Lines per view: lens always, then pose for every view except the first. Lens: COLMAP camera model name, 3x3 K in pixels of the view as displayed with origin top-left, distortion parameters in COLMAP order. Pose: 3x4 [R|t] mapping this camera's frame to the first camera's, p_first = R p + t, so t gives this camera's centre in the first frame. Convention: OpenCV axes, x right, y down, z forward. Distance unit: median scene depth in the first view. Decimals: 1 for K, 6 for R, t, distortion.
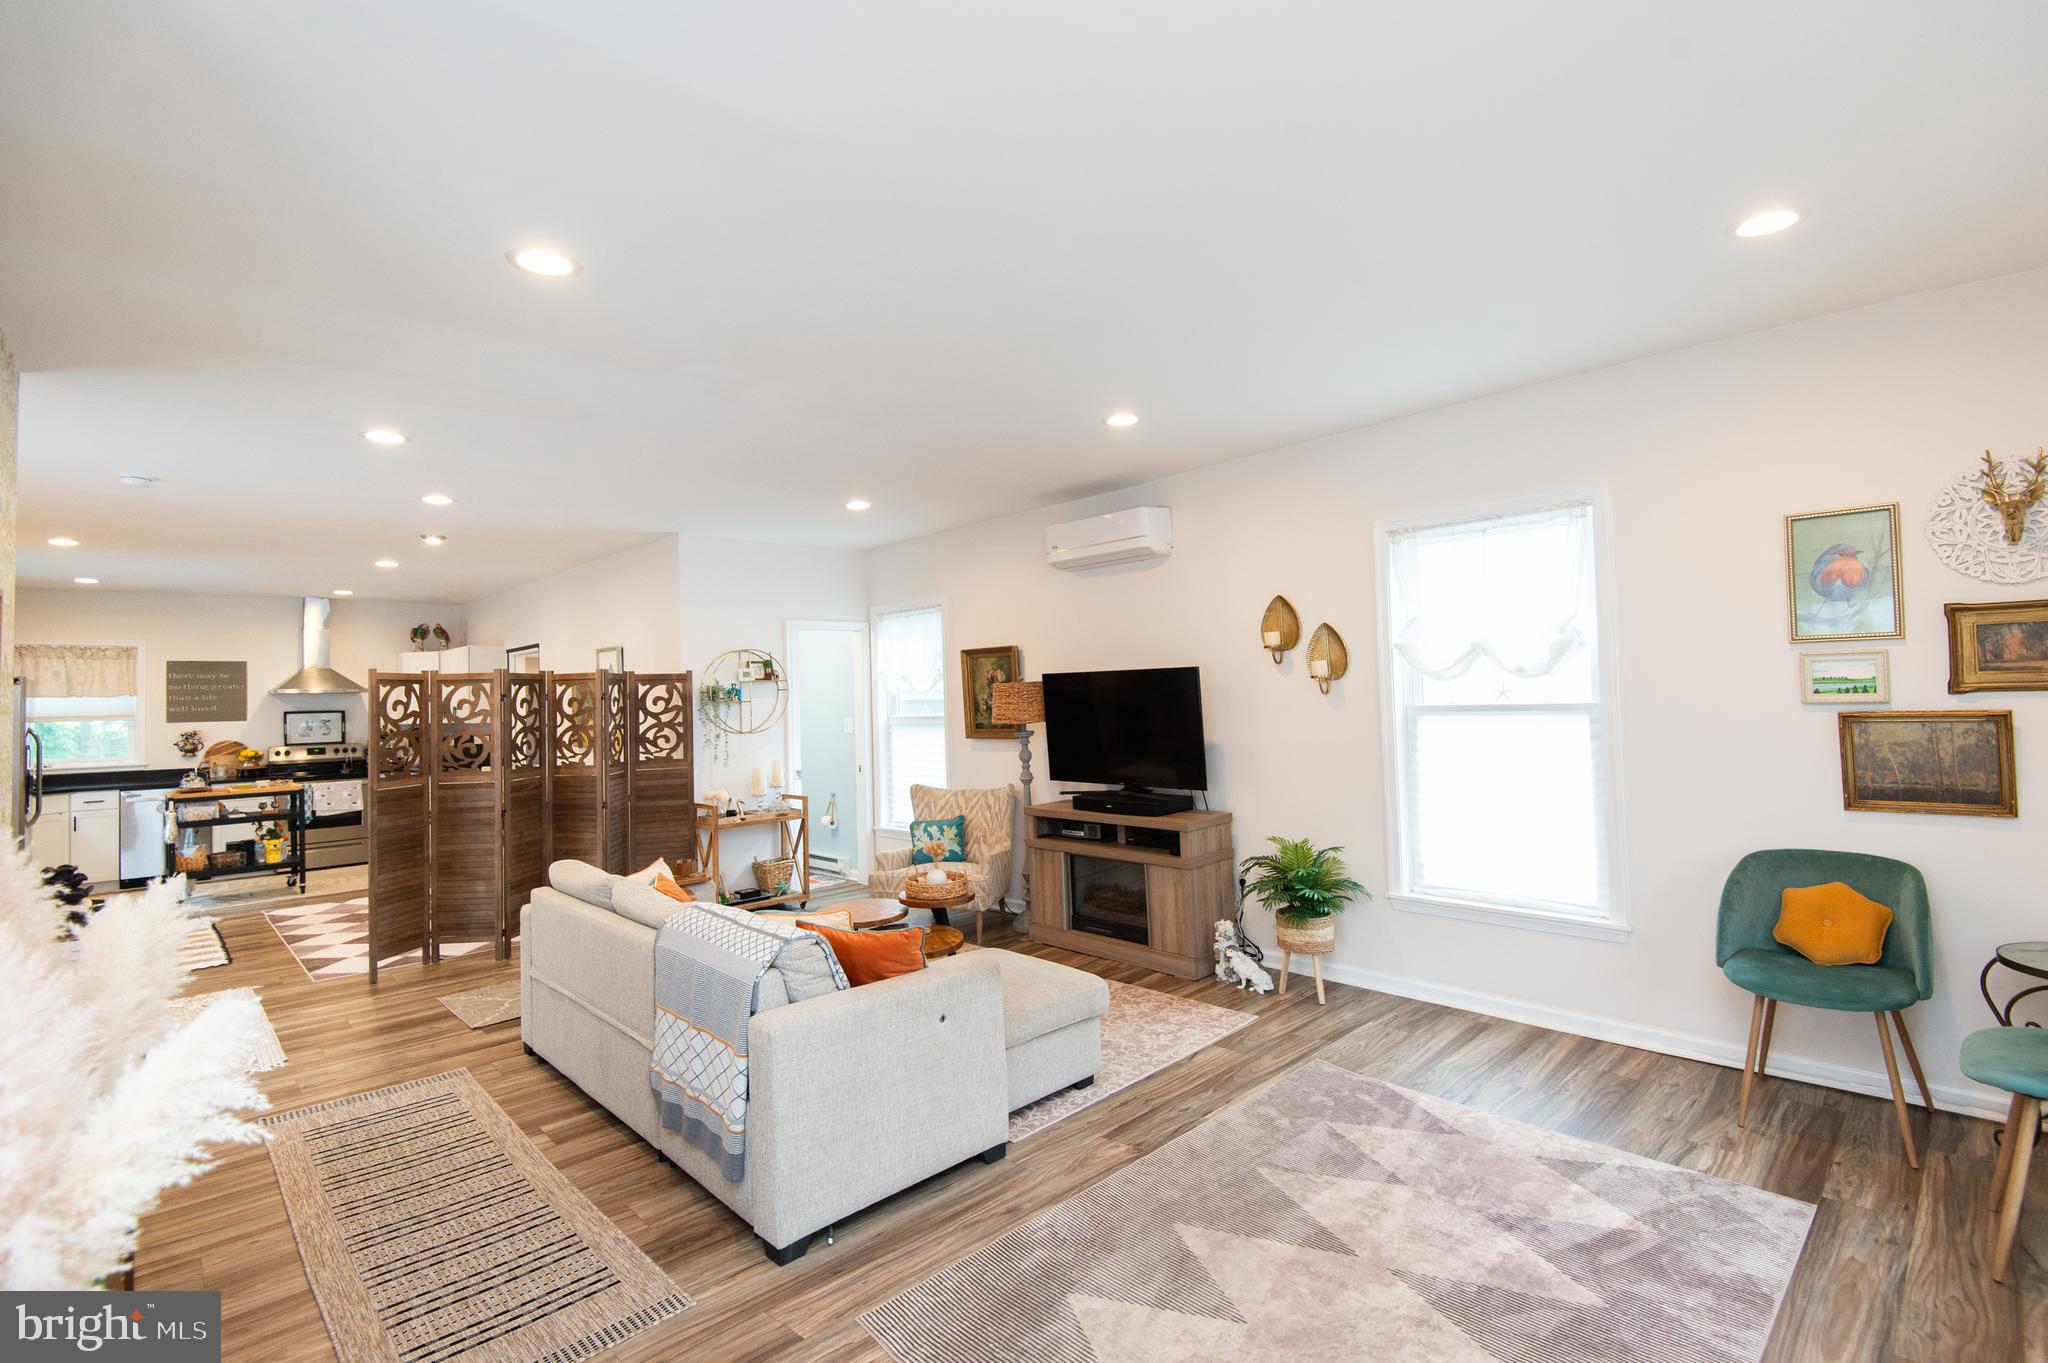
lens RADIAL K [[943.5, 0, 1016.1], [0, 943.5, 676.0], [0, 0, 1]] dist [0.034615, -0.019594]
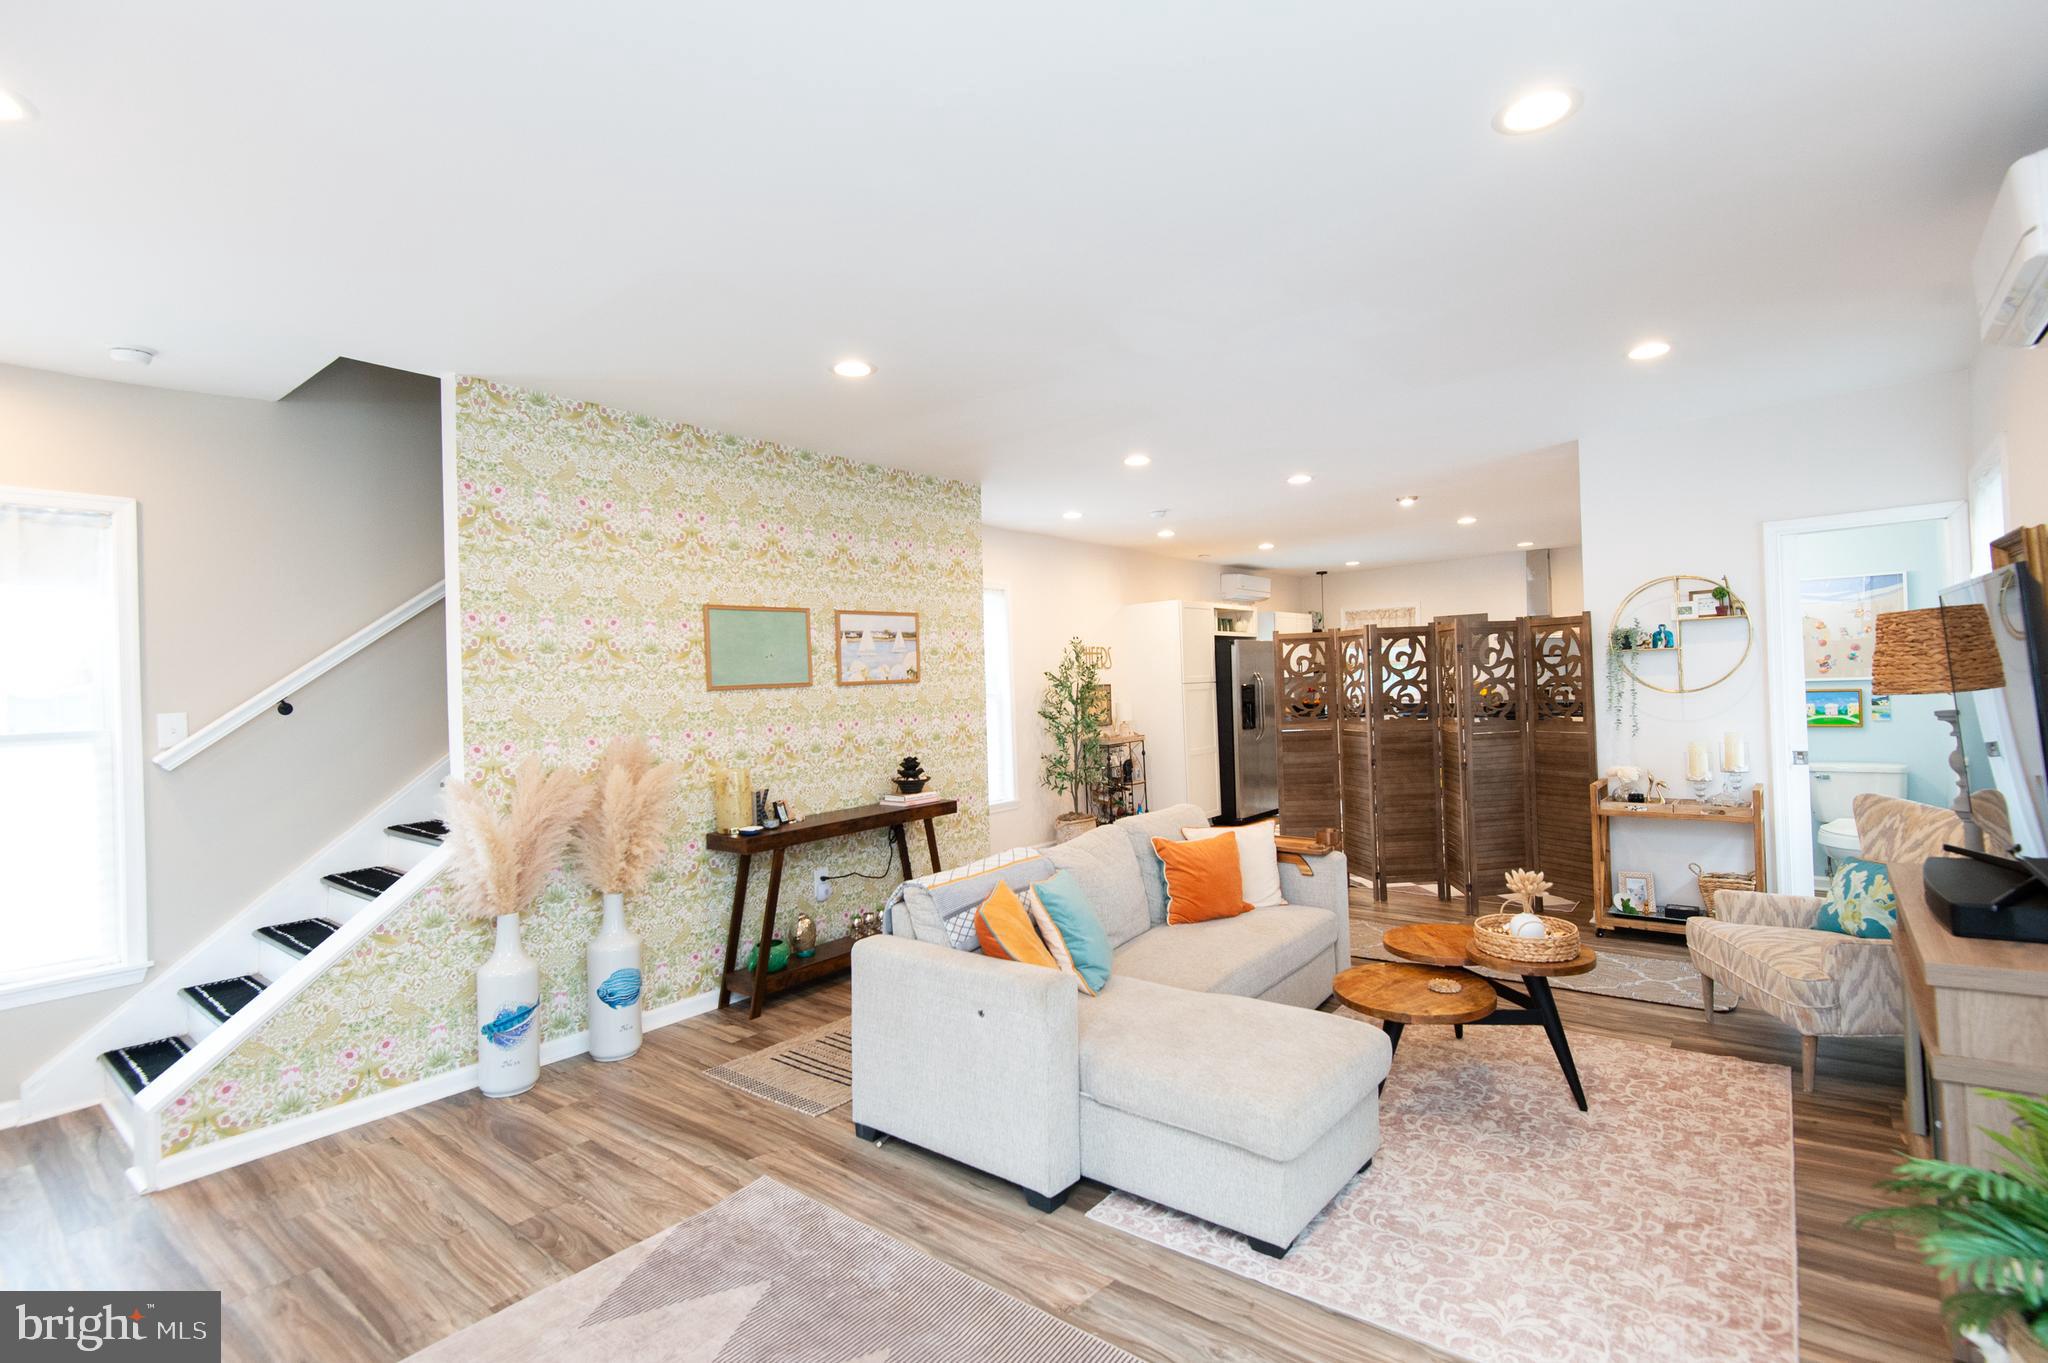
lens RADIAL K [[943.5, 0, 1016.1], [0, 943.5, 676.0], [0, 0, 1]] dist [0.034615, -0.019594]
pose [[0.134005, 0.015358, -0.990862, 0.466598], [0.056907, 0.998111, 0.023167, 0.003134], [0.989345, -0.059491, 0.132877, 0.505414]]
